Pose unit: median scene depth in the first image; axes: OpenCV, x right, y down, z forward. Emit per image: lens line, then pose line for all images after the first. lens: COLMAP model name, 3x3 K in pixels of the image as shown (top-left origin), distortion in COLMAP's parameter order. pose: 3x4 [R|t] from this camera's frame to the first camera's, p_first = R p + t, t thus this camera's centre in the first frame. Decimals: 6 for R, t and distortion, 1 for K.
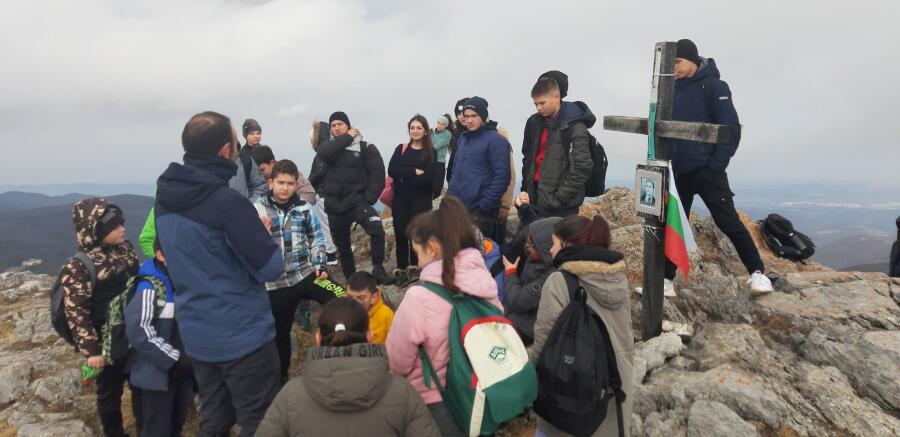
lens RADIAL K [[675.1, 0, 452.5], [0, 675.1, 217.9], [0, 0, 1]] dist [-0.086216, -0.000755]
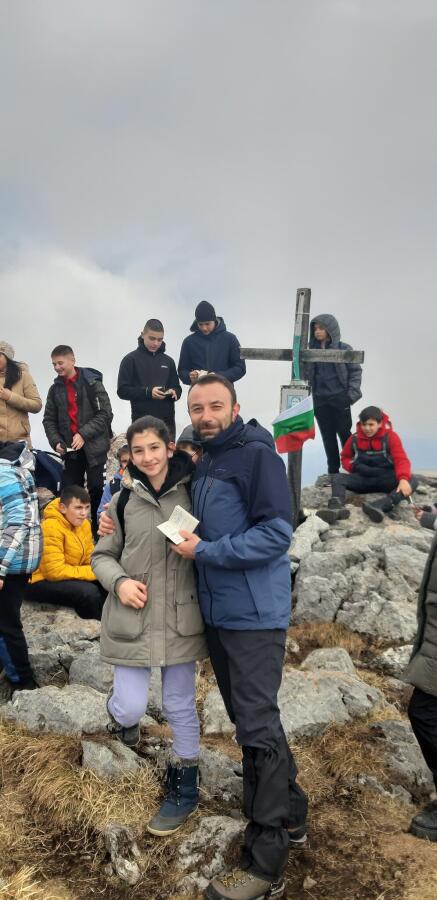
lens RADIAL K [[733.4, 0, 212.8], [0, 733.4, 463.4], [0, 0, 1]] dist [0.019642, -0.101721]
pose [[0.782872, -0.068255, 0.618428, -0.695755], [0.094035, 0.995527, -0.009164, 0.067351], [-0.615036, 0.065328, 0.785788, 0.014065]]
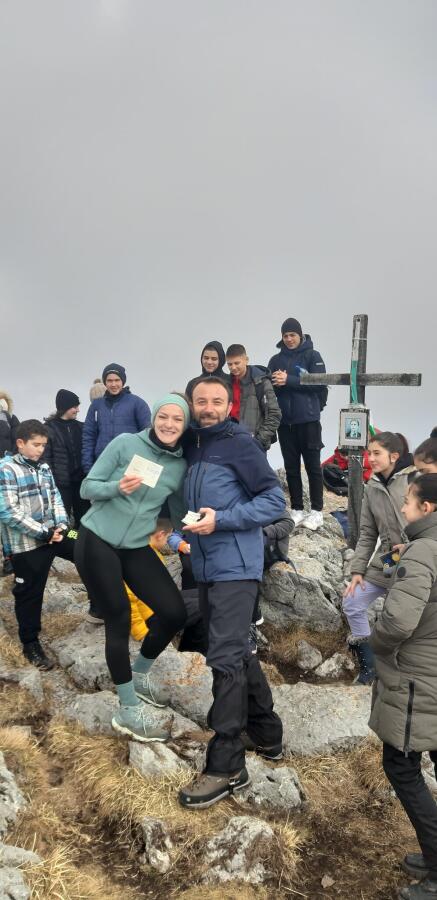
lens RADIAL K [[733.4, 0, 206.9], [0, 733.4, 467.8], [0, 0, 1]] dist [0.019642, -0.101721]
pose [[0.868452, -0.064651, 0.491539, -0.660099], [0.098605, 0.994177, -0.043454, 0.069954], [-0.485868, 0.086206, 0.869771, -0.091863]]
